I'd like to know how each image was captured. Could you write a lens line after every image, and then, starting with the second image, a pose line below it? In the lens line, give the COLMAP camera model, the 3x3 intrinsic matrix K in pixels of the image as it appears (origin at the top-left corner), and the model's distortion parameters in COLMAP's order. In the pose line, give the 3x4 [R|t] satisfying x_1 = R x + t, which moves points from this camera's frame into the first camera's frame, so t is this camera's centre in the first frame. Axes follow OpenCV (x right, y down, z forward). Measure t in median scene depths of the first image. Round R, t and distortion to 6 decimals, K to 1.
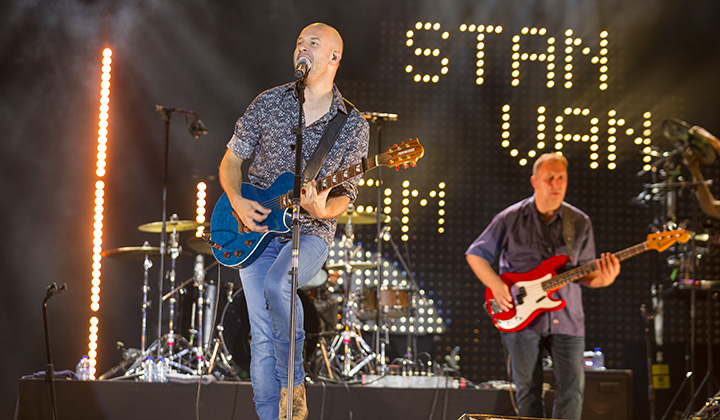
lens RADIAL K [[2201.1, 0, 383.5], [0, 2201.1, 167.8], [0, 0, 1]] dist [0.187251, 0.000000]
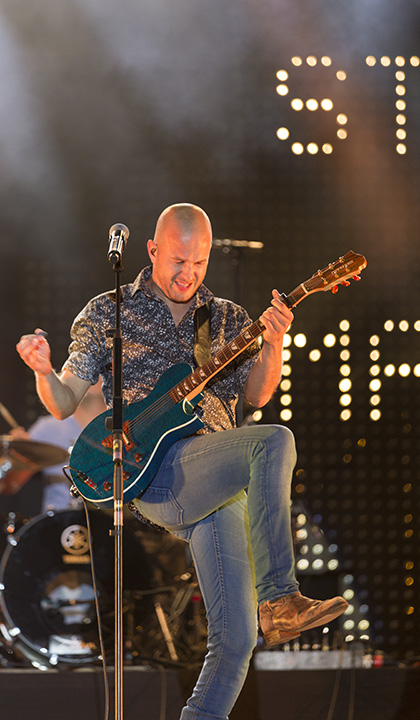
lens RADIAL K [[4274.7, 0, 208.4], [0, 4274.7, 359.7], [0, 0, 1]] dist [0.257018, 0.000000]
pose [[0.999237, -0.037001, -0.012477, 0.003510], [0.037410, 0.998710, 0.034330, -0.024073], [0.011191, -0.034771, 0.999333, -0.173031]]
